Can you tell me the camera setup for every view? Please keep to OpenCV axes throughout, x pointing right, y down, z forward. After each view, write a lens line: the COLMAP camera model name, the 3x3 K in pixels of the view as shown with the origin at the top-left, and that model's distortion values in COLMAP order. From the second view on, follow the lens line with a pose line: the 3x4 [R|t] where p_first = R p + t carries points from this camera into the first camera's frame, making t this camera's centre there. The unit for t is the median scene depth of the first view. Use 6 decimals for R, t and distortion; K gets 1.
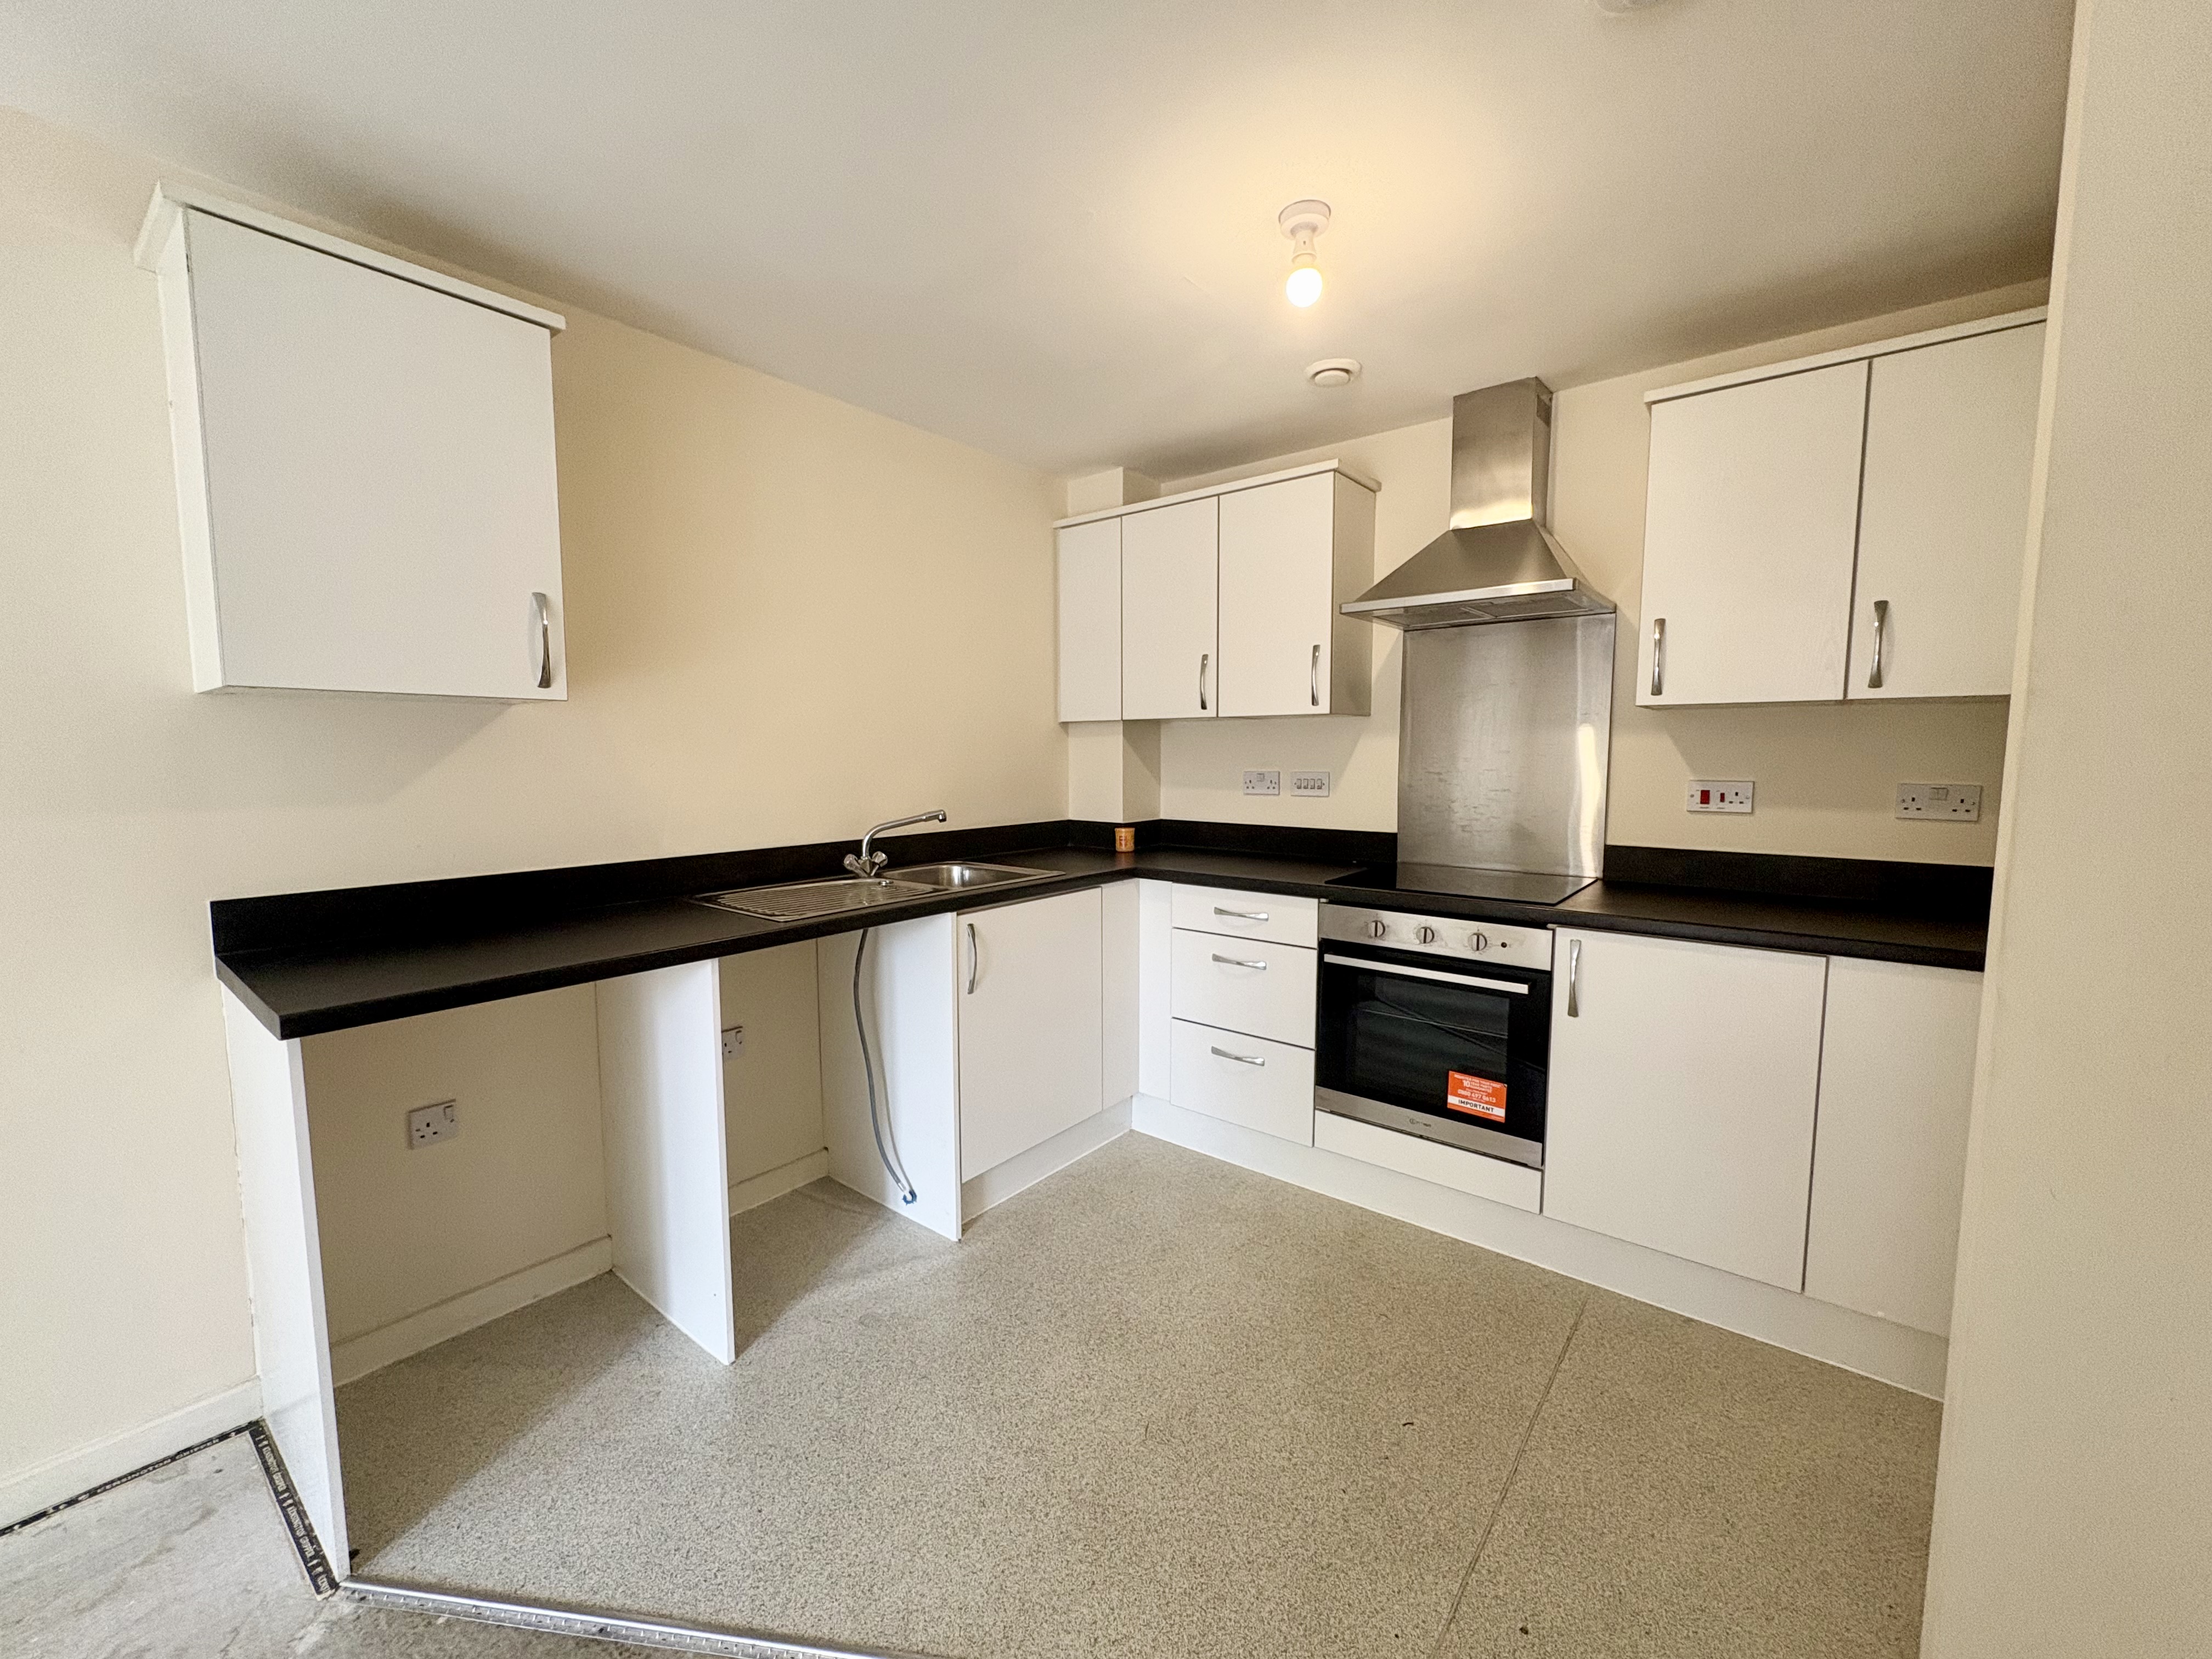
lens RADIAL K [[889.8, 0, 1101.7], [0, 889.8, 828.7], [0, 0, 1]] dist [0.000068, 0.000052]
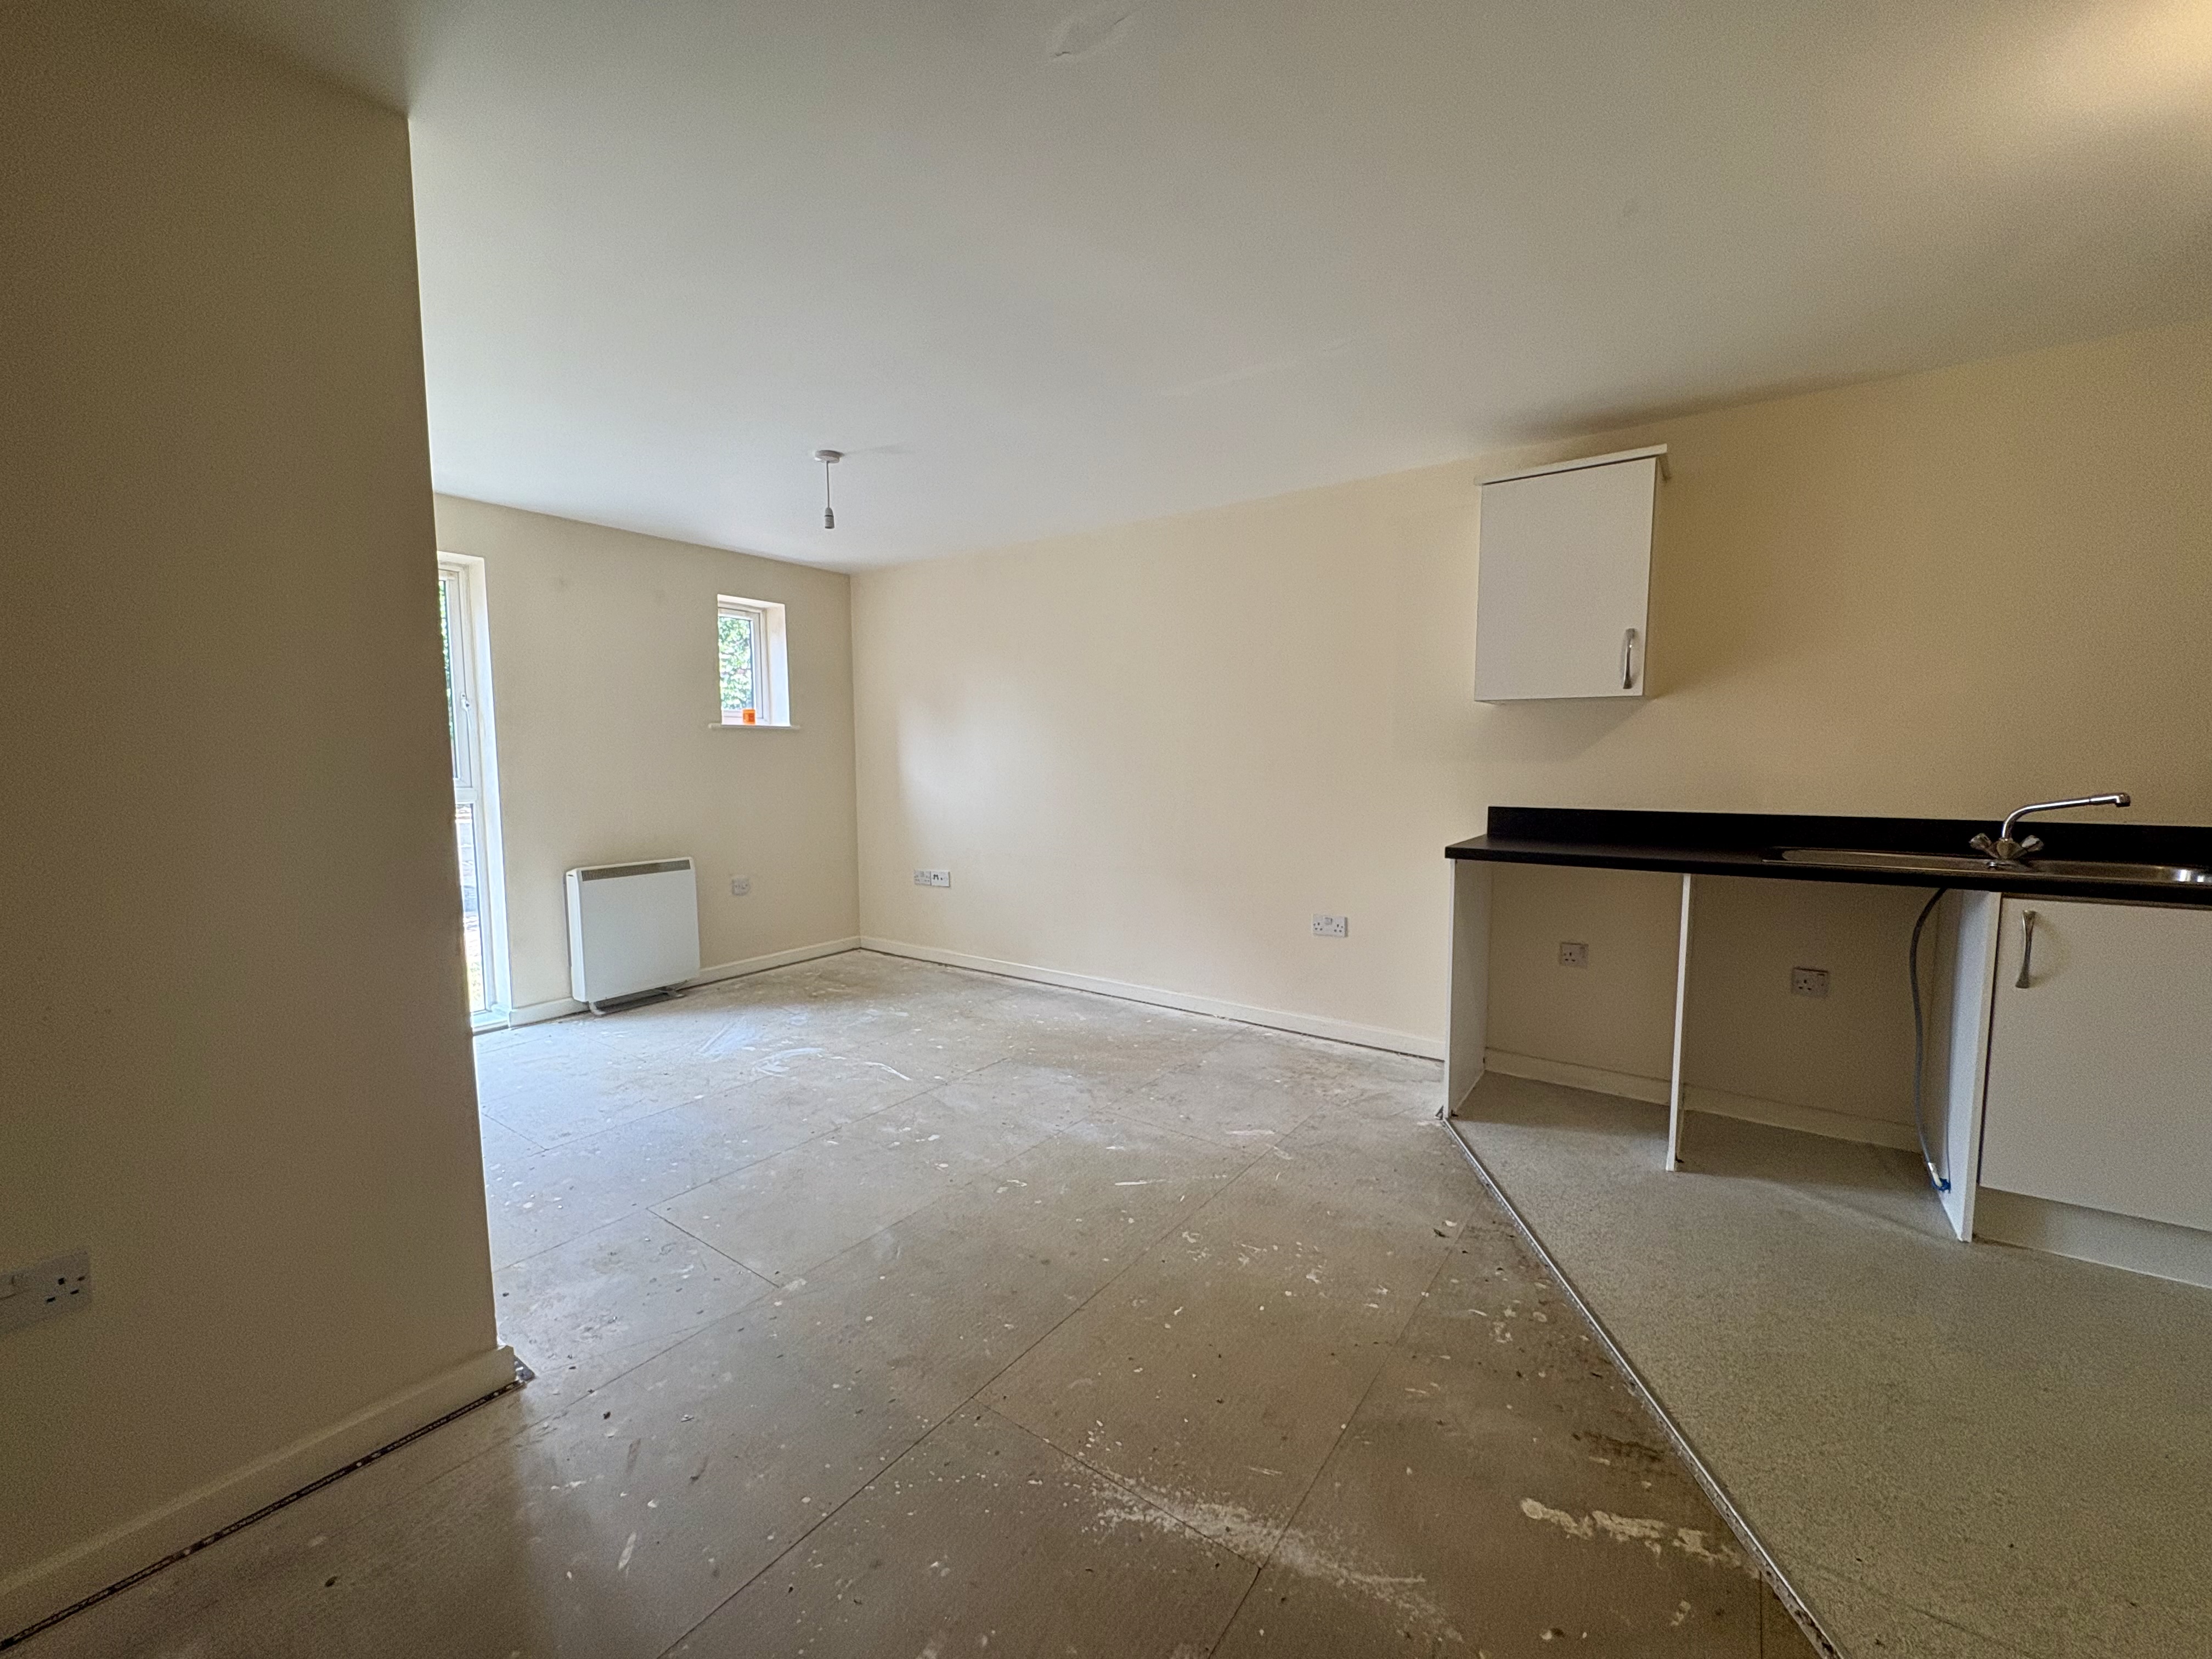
lens RADIAL K [[889.8, 0, 1101.7], [0, 889.8, 828.7], [0, 0, 1]] dist [0.000068, 0.000052]
pose [[0.049290, 0.086383, -0.995042, 0.645580], [-0.087666, 0.992782, 0.081844, 0.028760], [0.994930, 0.083197, 0.056507, 0.000954]]
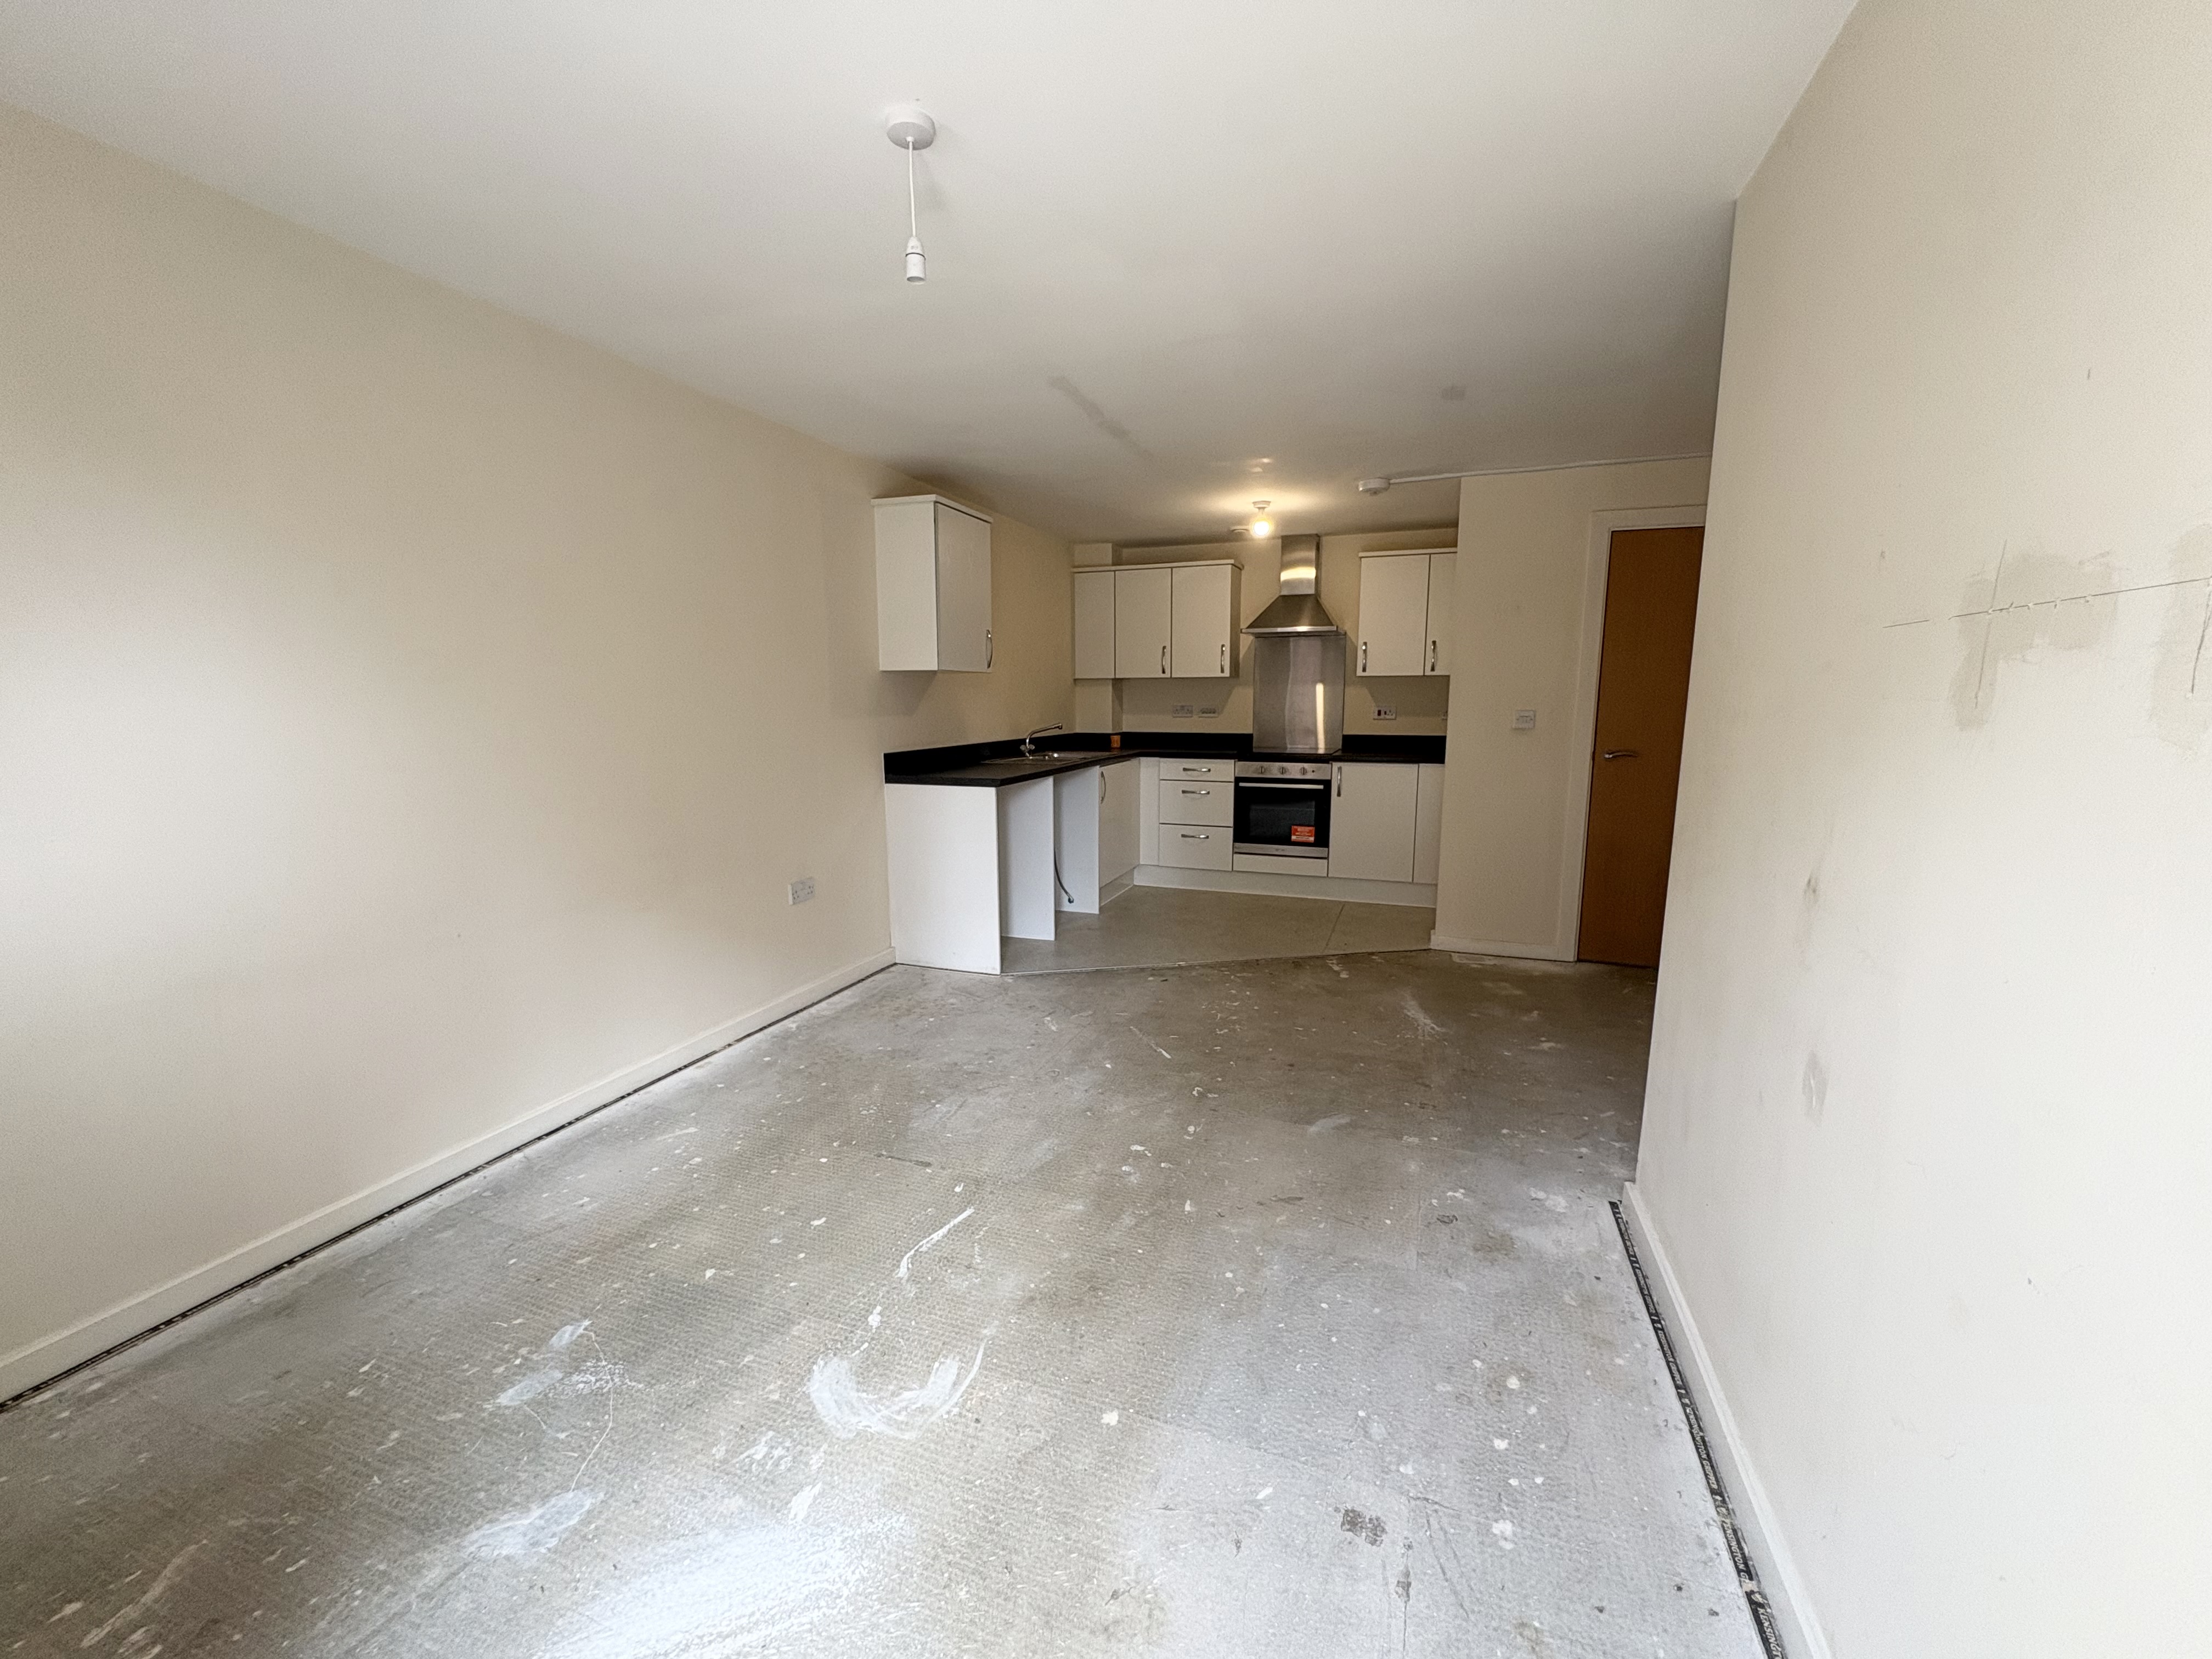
lens RADIAL K [[889.8, 0, 1101.7], [0, 889.8, 828.7], [0, 0, 1]] dist [0.000068, 0.000052]
pose [[0.948547, -0.047519, 0.313050, -0.786870], [0.029039, 0.997563, 0.063435, 0.099500], [-0.315301, -0.051081, 0.947616, -1.040694]]
